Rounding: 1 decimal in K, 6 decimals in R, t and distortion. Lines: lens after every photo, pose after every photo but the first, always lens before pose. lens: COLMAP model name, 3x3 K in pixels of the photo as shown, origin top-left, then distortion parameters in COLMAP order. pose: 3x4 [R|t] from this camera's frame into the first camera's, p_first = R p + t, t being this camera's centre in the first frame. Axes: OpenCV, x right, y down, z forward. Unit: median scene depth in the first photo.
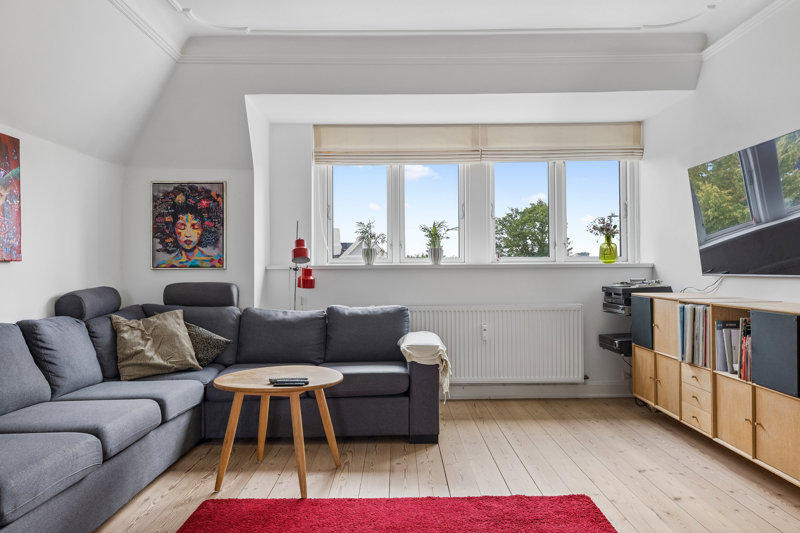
lens RADIAL K [[600.9, 0, 403.5], [0, 600.9, 268.0], [0, 0, 1]] dist [-0.040580, 0.002108]
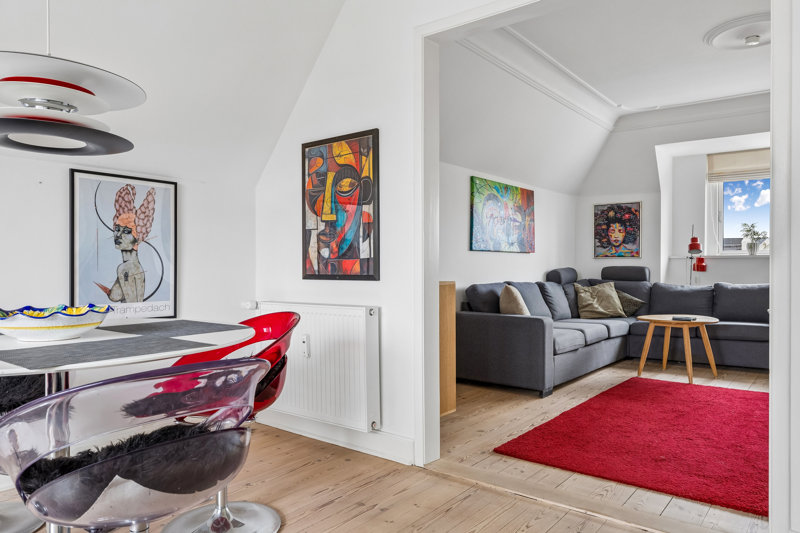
lens RADIAL K [[553.9, 0, 406.1], [0, 553.9, 270.4], [0, 0, 1]] dist [0.001703, 0.010268]
pose [[0.784524, 0.010777, -0.620004, 0.124113], [-0.003112, 0.999905, 0.013443, 0.017792], [0.620090, -0.008617, 0.784483, -0.537576]]
